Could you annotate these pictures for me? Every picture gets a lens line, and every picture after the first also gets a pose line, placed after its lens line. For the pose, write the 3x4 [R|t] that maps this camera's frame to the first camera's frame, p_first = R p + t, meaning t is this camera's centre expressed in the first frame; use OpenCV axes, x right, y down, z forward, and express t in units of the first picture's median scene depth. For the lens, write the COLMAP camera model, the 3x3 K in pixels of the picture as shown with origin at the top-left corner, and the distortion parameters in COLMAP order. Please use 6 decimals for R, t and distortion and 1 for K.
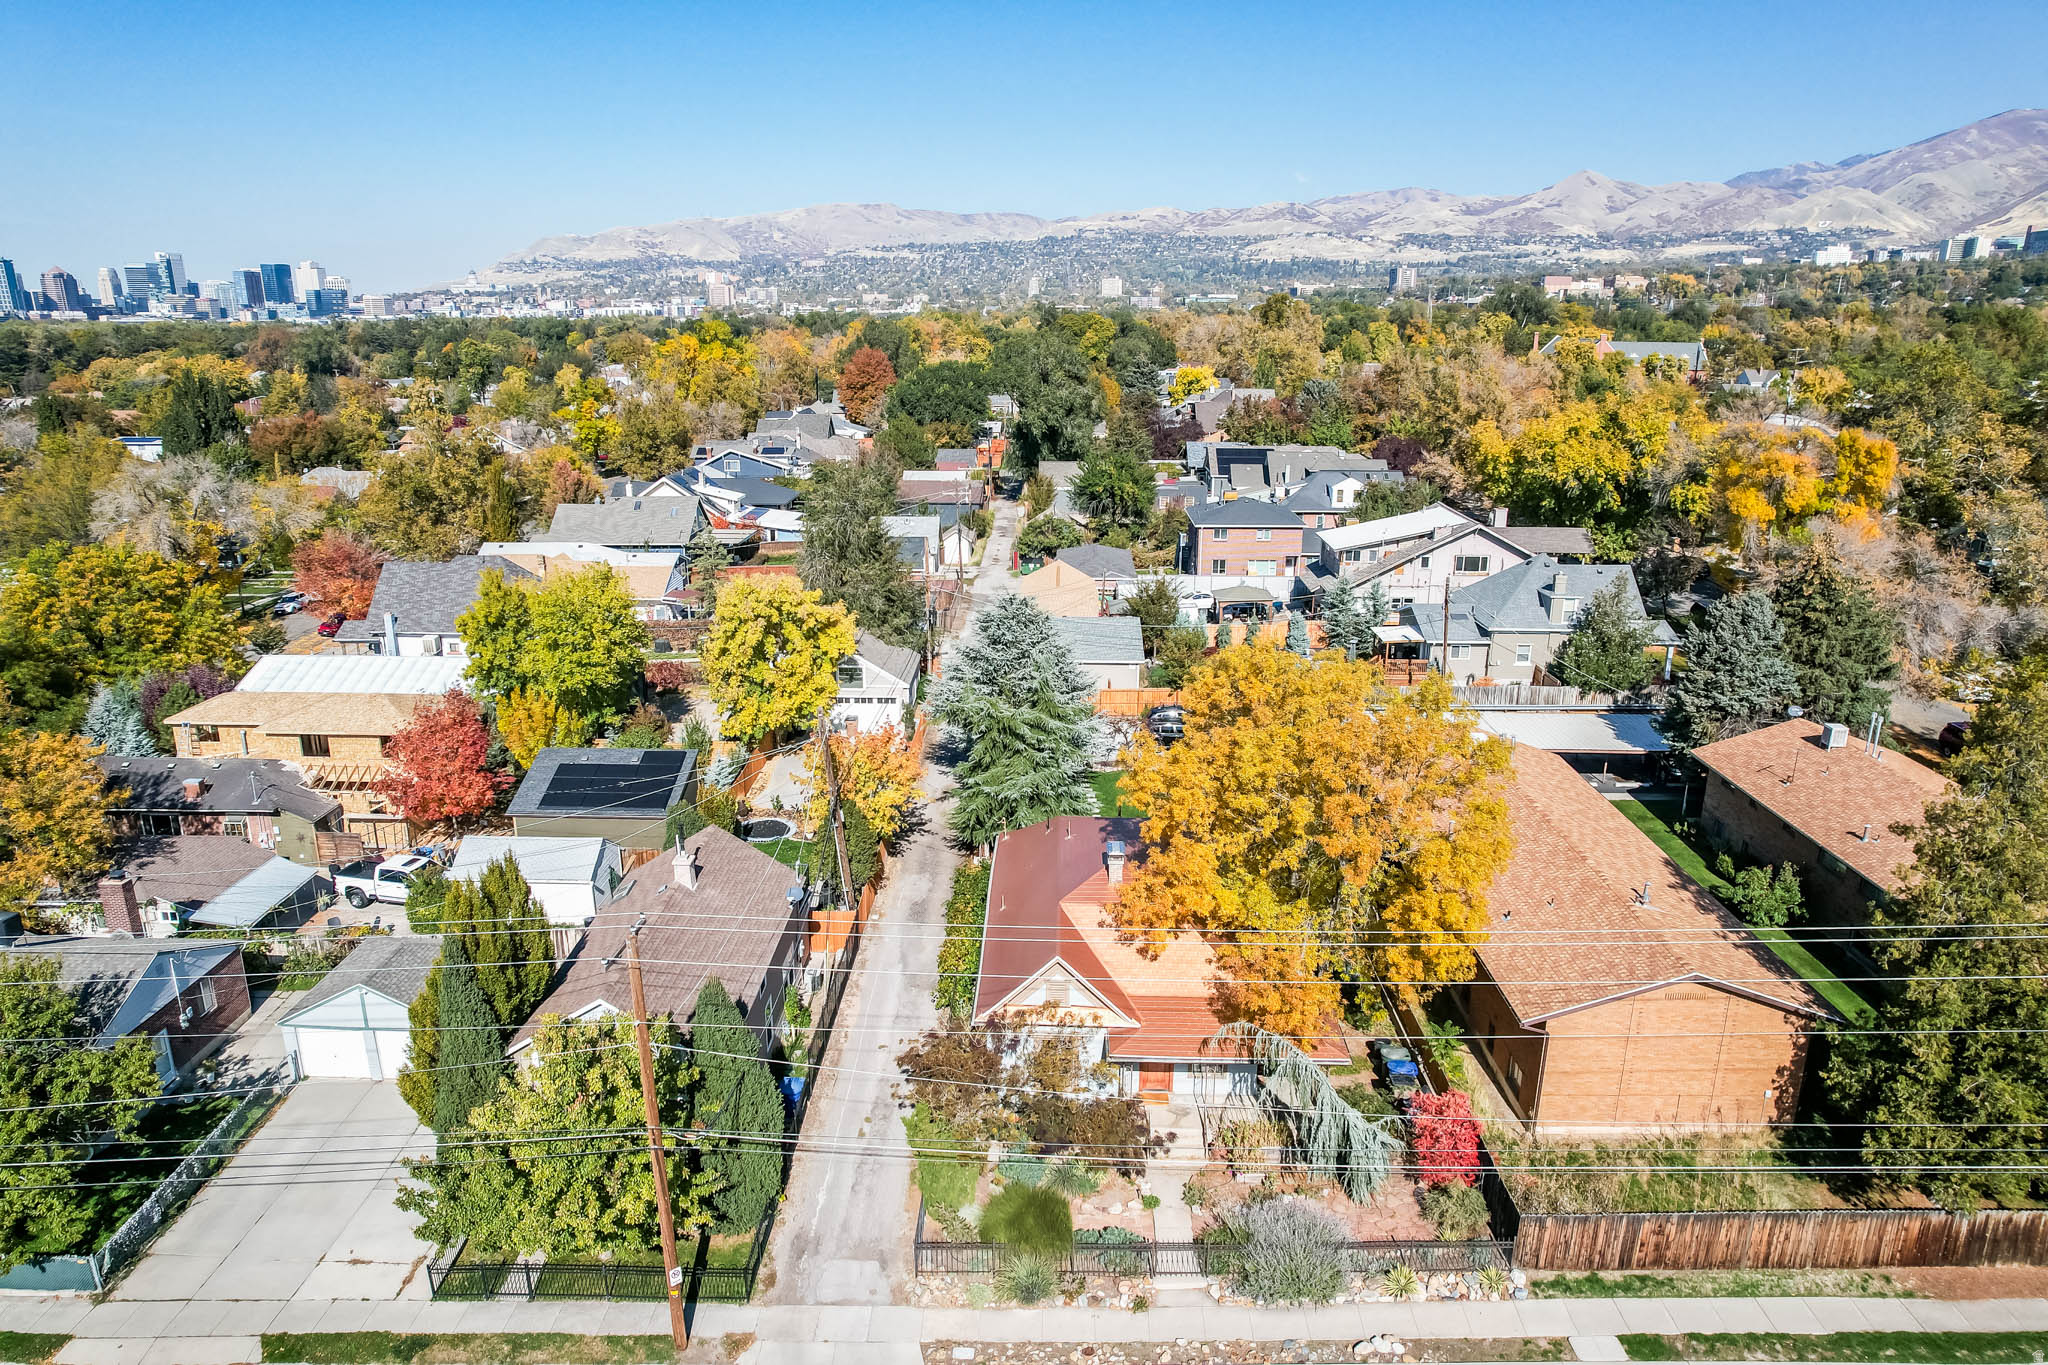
lens RADIAL K [[1309.1, 0, 1024.0], [0, 1309.1, 682.5], [0, 0, 1]] dist [-0.088043, 0.078757]
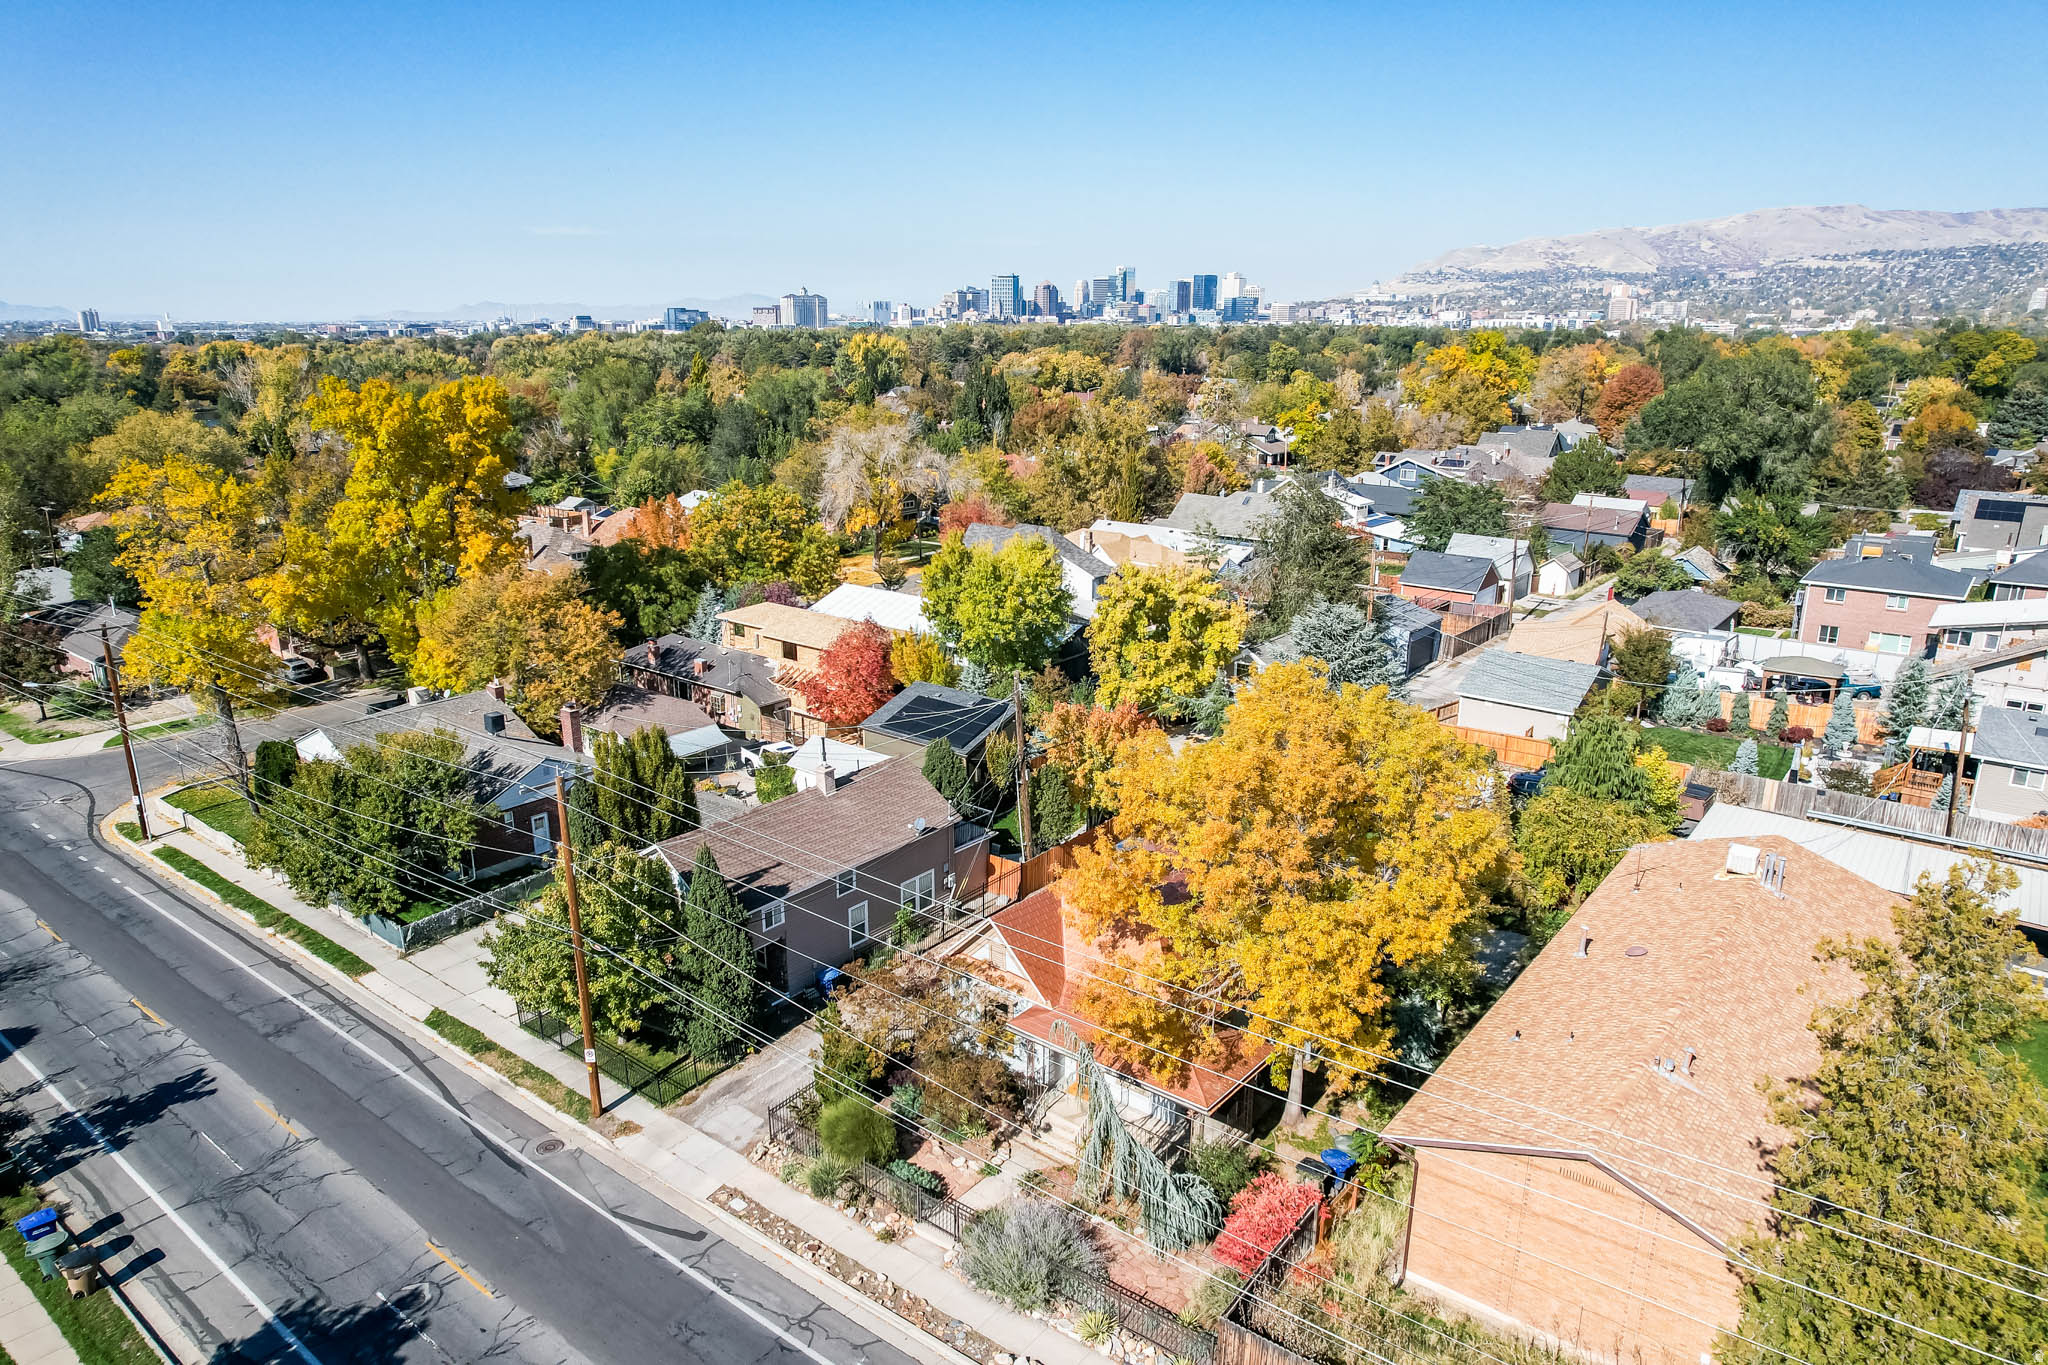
lens RADIAL K [[1309.1, 0, 1024.0], [0, 1309.1, 682.5], [0, 0, 1]] dist [-0.088043, 0.078757]
pose [[0.795826, 0.164455, -0.582765, 0.144885], [-0.169208, 0.984471, 0.046744, -0.007124], [0.581403, 0.061408, 0.811295, 0.034530]]
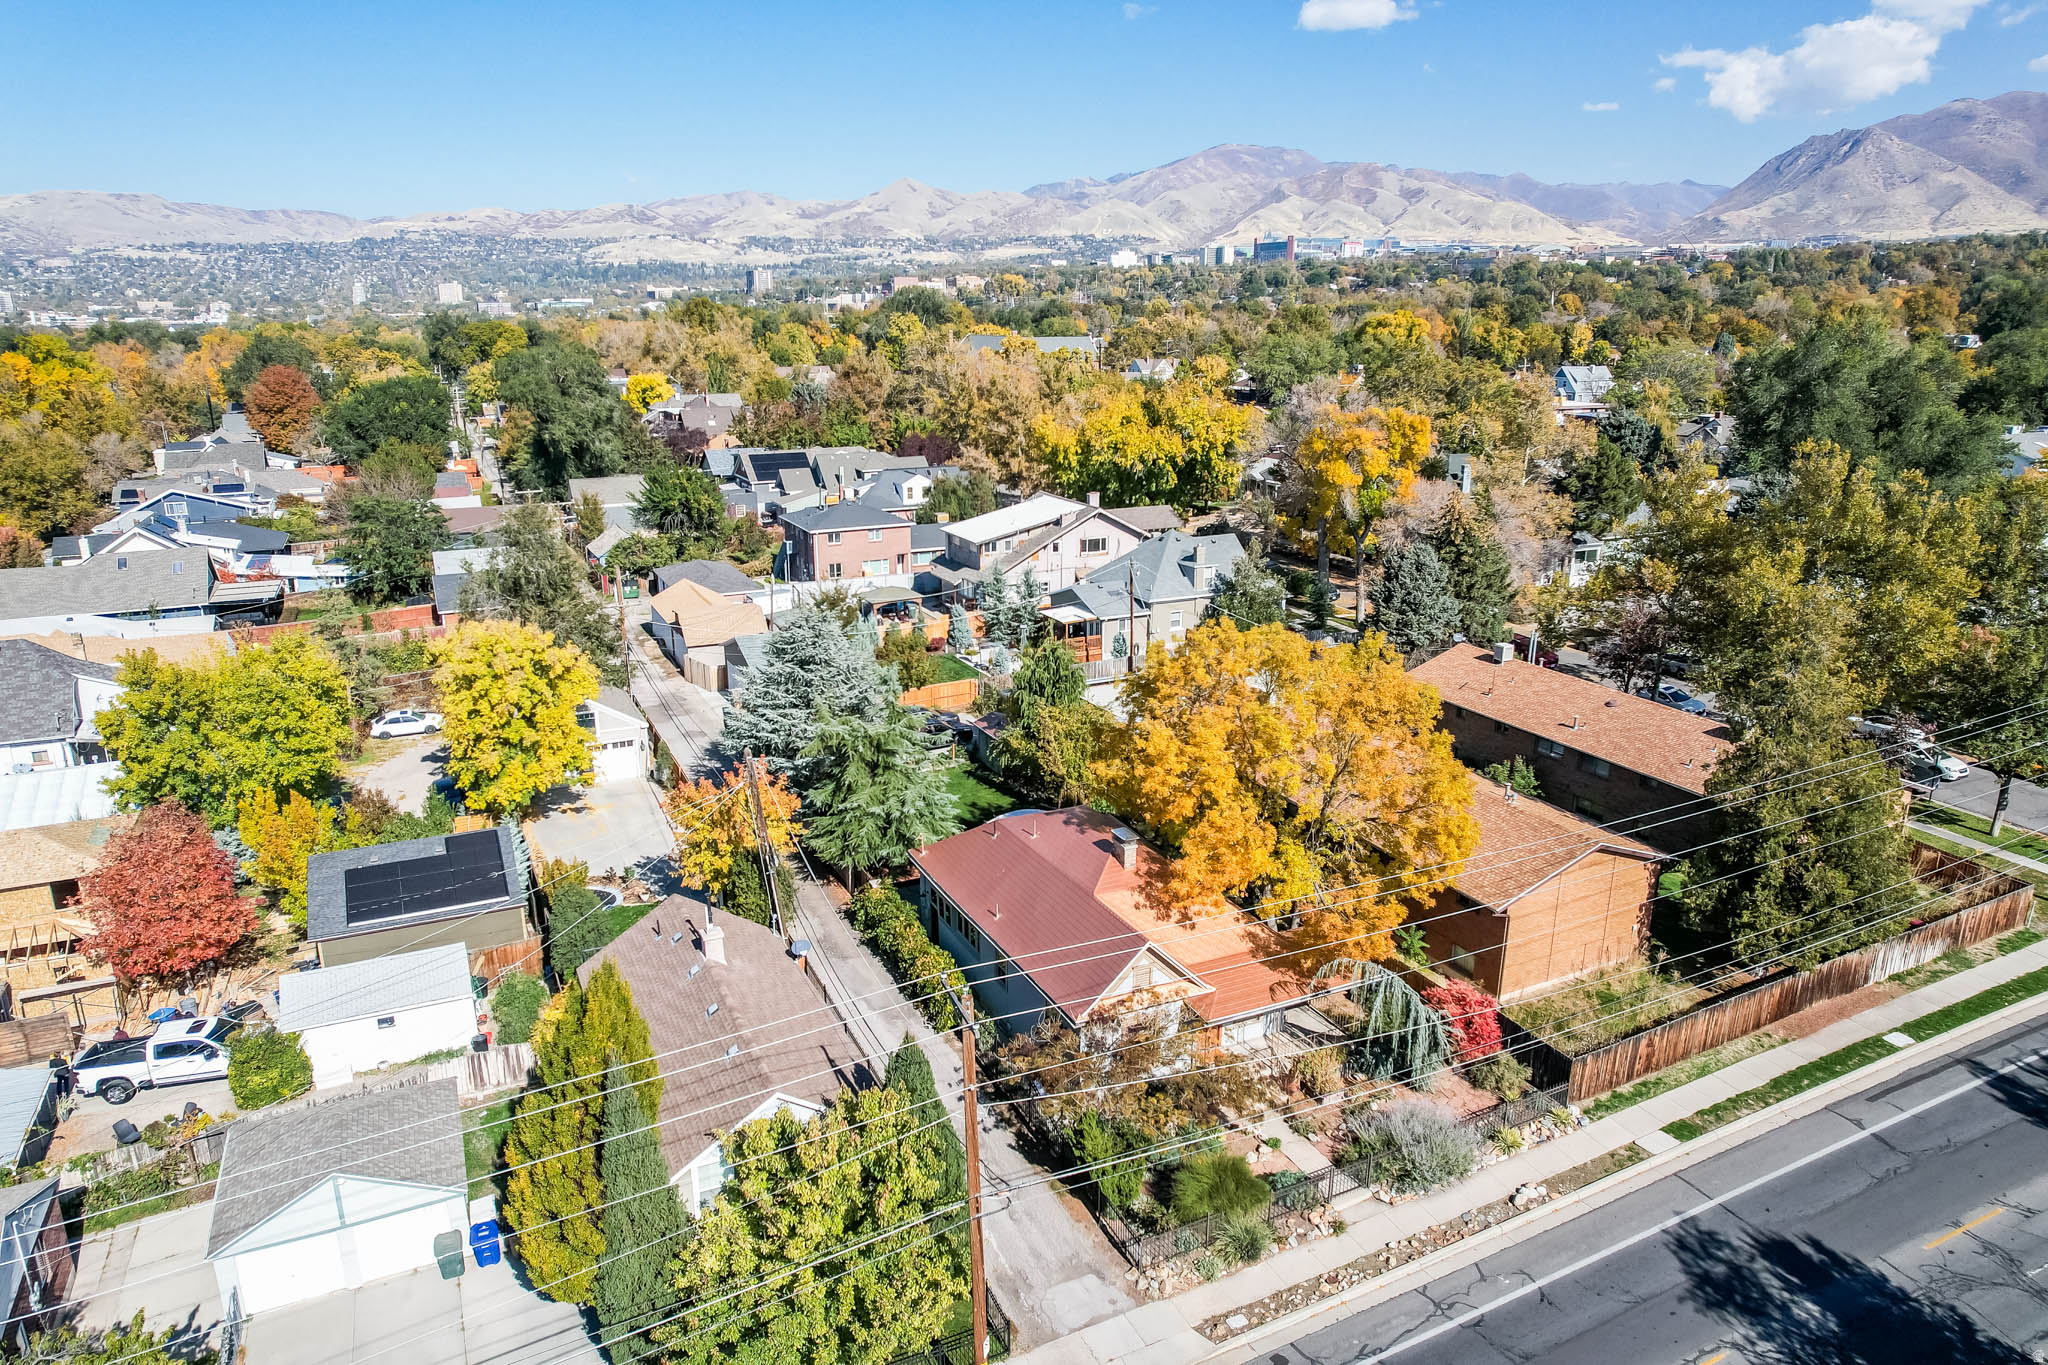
lens RADIAL K [[1309.1, 0, 1024.0], [0, 1309.1, 682.5], [0, 0, 1]] dist [-0.088043, 0.078757]
pose [[0.889320, -0.128169, 0.438956, -0.113834], [0.128919, 0.991253, 0.028243, -0.008564], [-0.438736, 0.031472, 0.898065, 0.023414]]
